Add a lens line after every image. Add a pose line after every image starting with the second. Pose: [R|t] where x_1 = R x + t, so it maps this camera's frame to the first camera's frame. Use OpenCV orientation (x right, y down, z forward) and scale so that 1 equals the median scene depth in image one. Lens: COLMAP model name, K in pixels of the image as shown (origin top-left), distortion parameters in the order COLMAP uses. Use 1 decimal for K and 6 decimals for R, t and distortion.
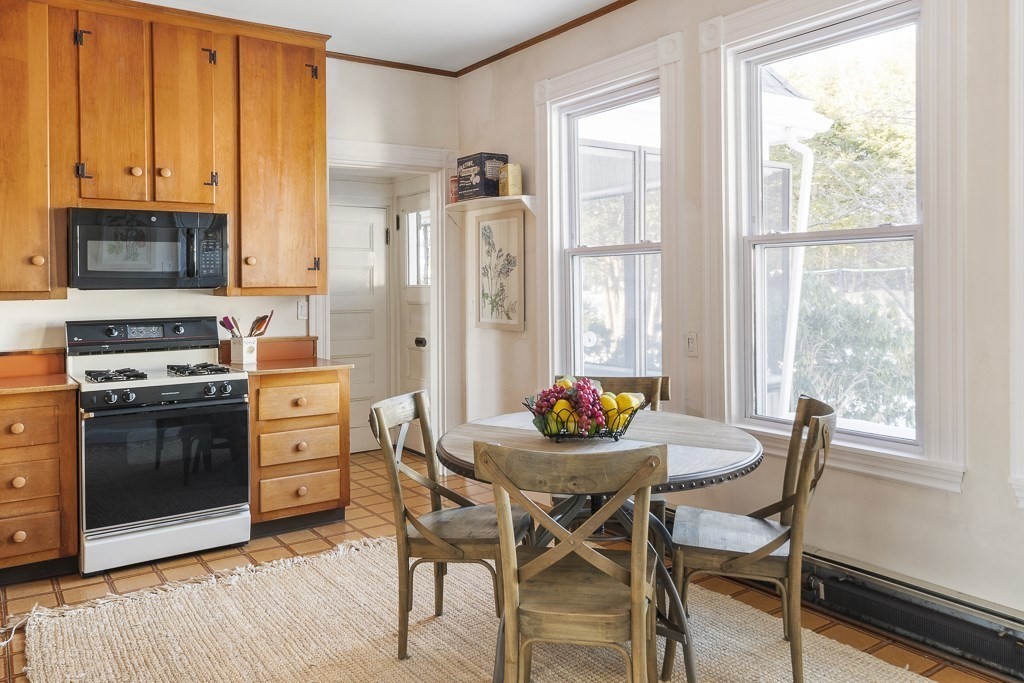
lens RADIAL K [[782.2, 0, 518.1], [0, 782.2, 281.6], [0, 0, 1]] dist [0.002670, -0.000017]
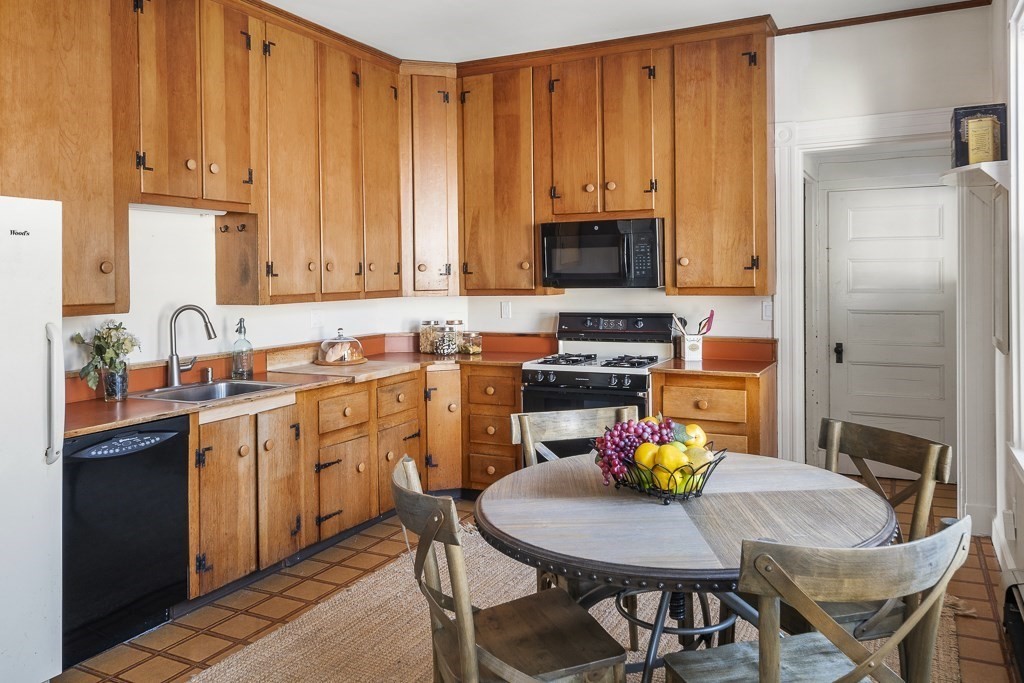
lens RADIAL K [[782.2, 0, 518.1], [0, 782.2, 281.6], [0, 0, 1]] dist [0.002670, -0.000017]
pose [[0.481687, 0.011556, -0.876267, 0.473692], [0.009987, 0.999776, 0.018674, -0.022305], [0.876287, -0.017746, 0.481463, 0.323684]]
